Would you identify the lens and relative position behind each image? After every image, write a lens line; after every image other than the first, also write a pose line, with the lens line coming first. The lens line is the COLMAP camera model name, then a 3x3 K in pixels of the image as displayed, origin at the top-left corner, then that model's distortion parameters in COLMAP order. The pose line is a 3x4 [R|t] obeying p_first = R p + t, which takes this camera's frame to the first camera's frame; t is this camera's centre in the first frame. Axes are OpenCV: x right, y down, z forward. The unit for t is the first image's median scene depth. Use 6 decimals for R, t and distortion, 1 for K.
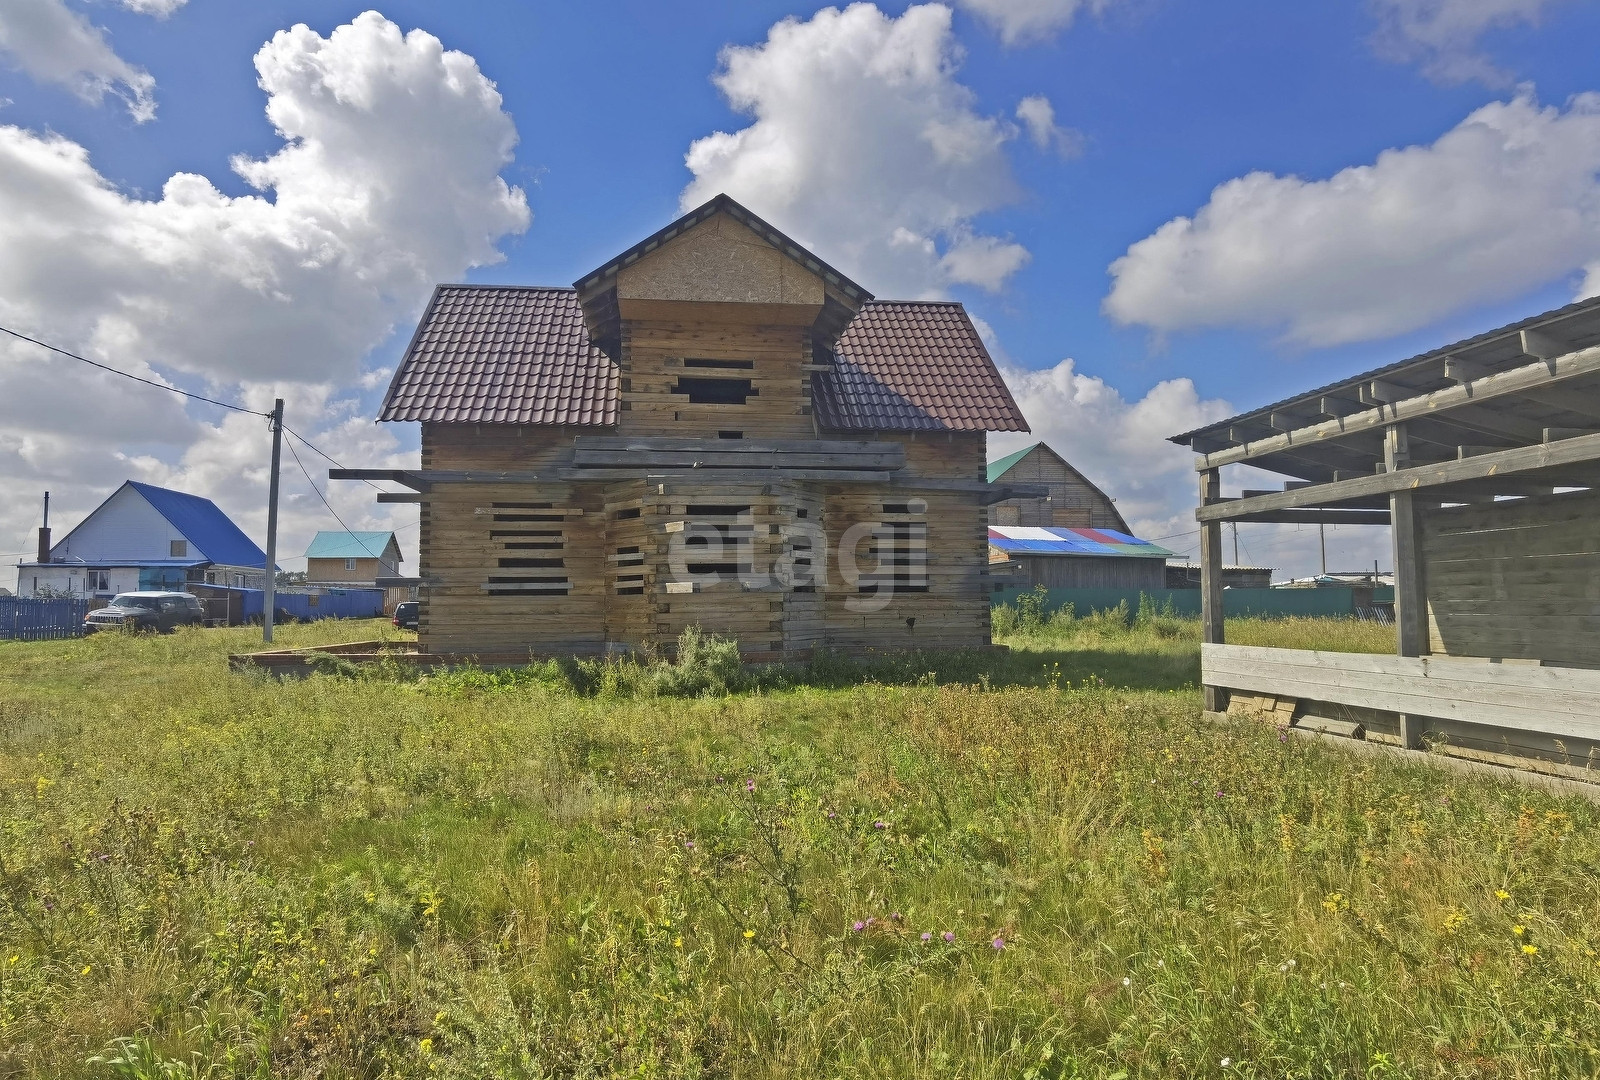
lens RADIAL K [[855.2, 0, 785.1], [0, 855.2, 562.9], [0, 0, 1]] dist [-0.012655, 0.003303]
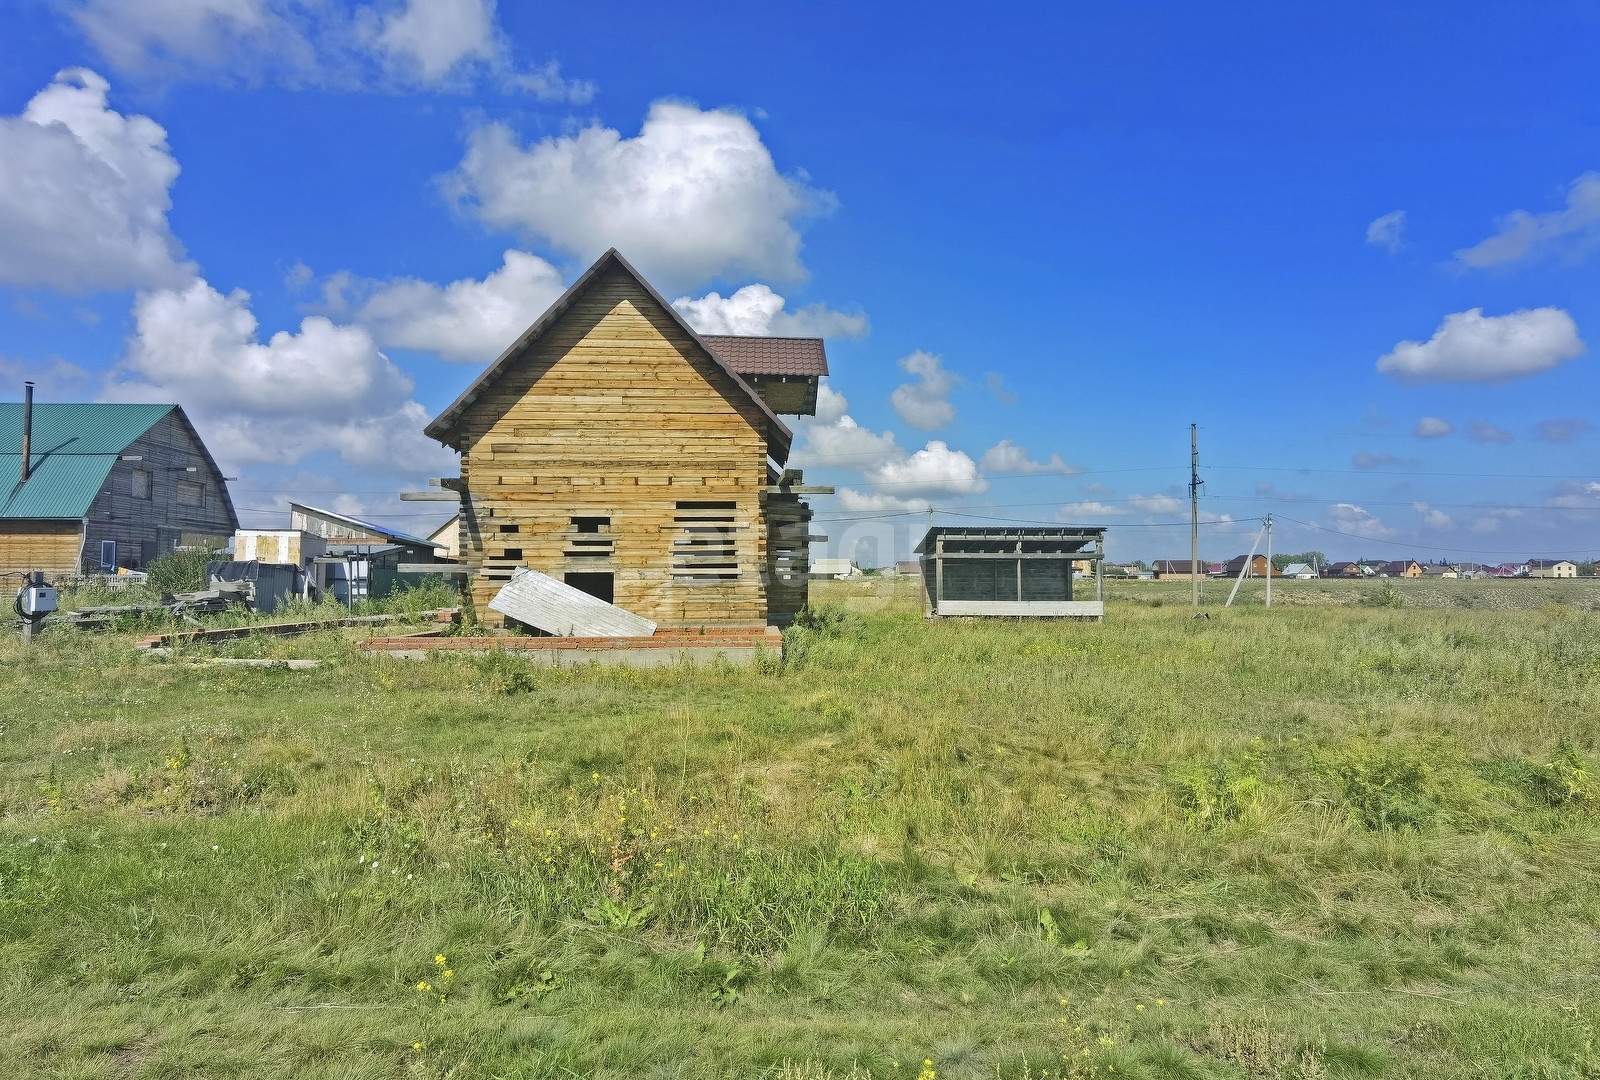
lens RADIAL K [[855.2, 0, 785.1], [0, 855.2, 562.9], [0, 0, 1]] dist [-0.012655, 0.003303]
pose [[0.075998, 0.030758, 0.996633, -1.648239], [-0.049998, 0.998384, -0.027000, 0.048459], [-0.995854, -0.047778, 0.077413, 0.895176]]
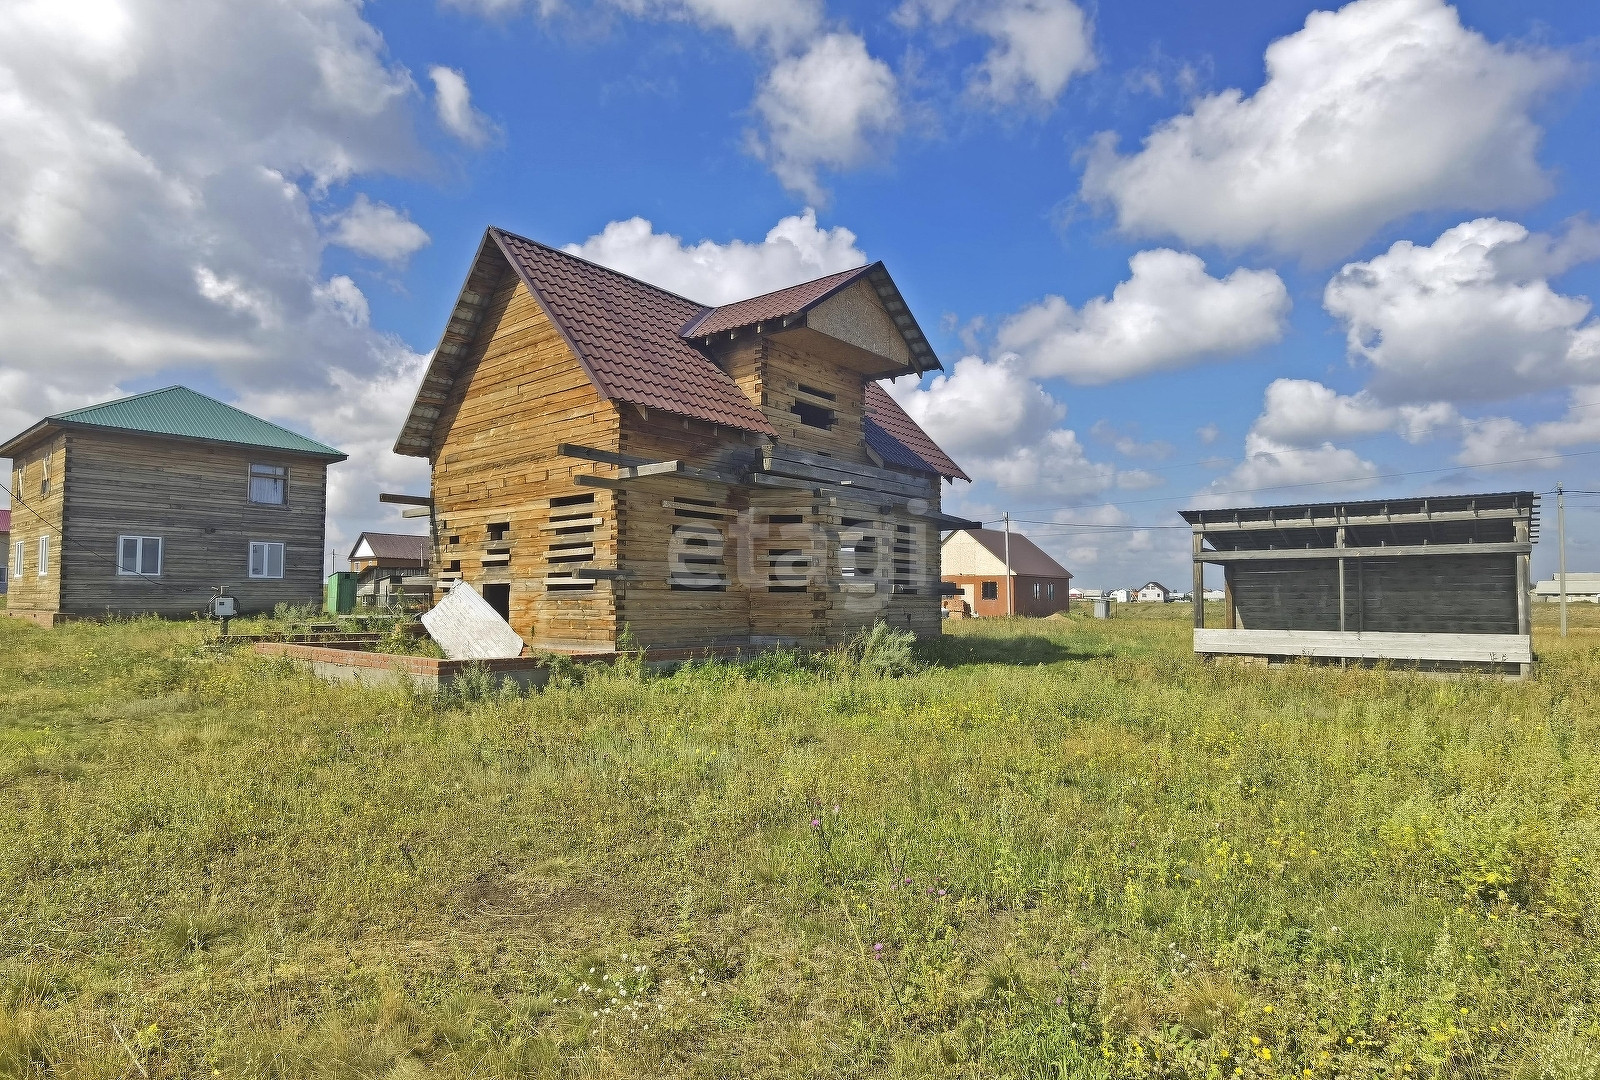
lens RADIAL K [[866.4, 0, 800.1], [0, 866.4, 573.4], [0, 0, 1]] dist [-0.016337, 0.001317]
pose [[0.729371, 0.035664, 0.683188, -0.928536], [-0.045306, 0.998966, -0.003779, 0.015698], [-0.682616, -0.028196, 0.730233, 0.167346]]
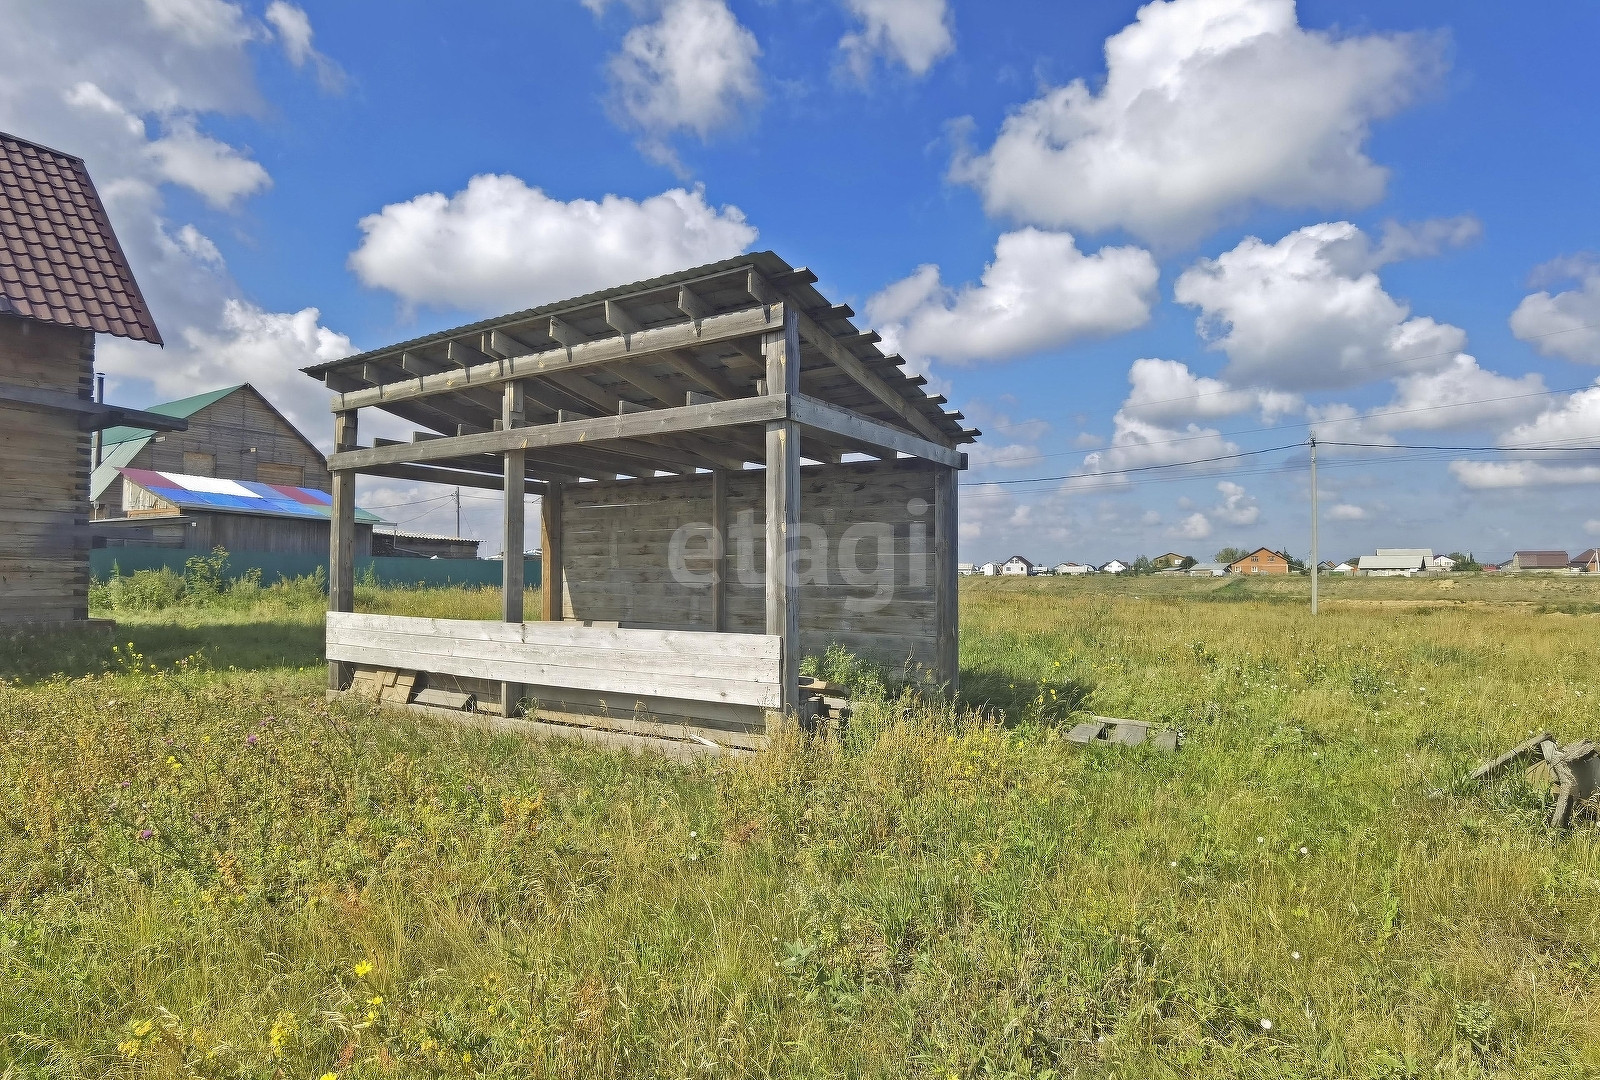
lens RADIAL K [[834.5, 0, 800.0], [0, 834.5, 540.0], [0, 0, 1]] dist [-0.016629, -0.000293]
pose [[0.657481, 0.046867, 0.752012, 0.116929], [-0.050711, 0.998553, -0.017895, 0.008548], [-0.751763, -0.026370, 0.658906, 0.065010]]
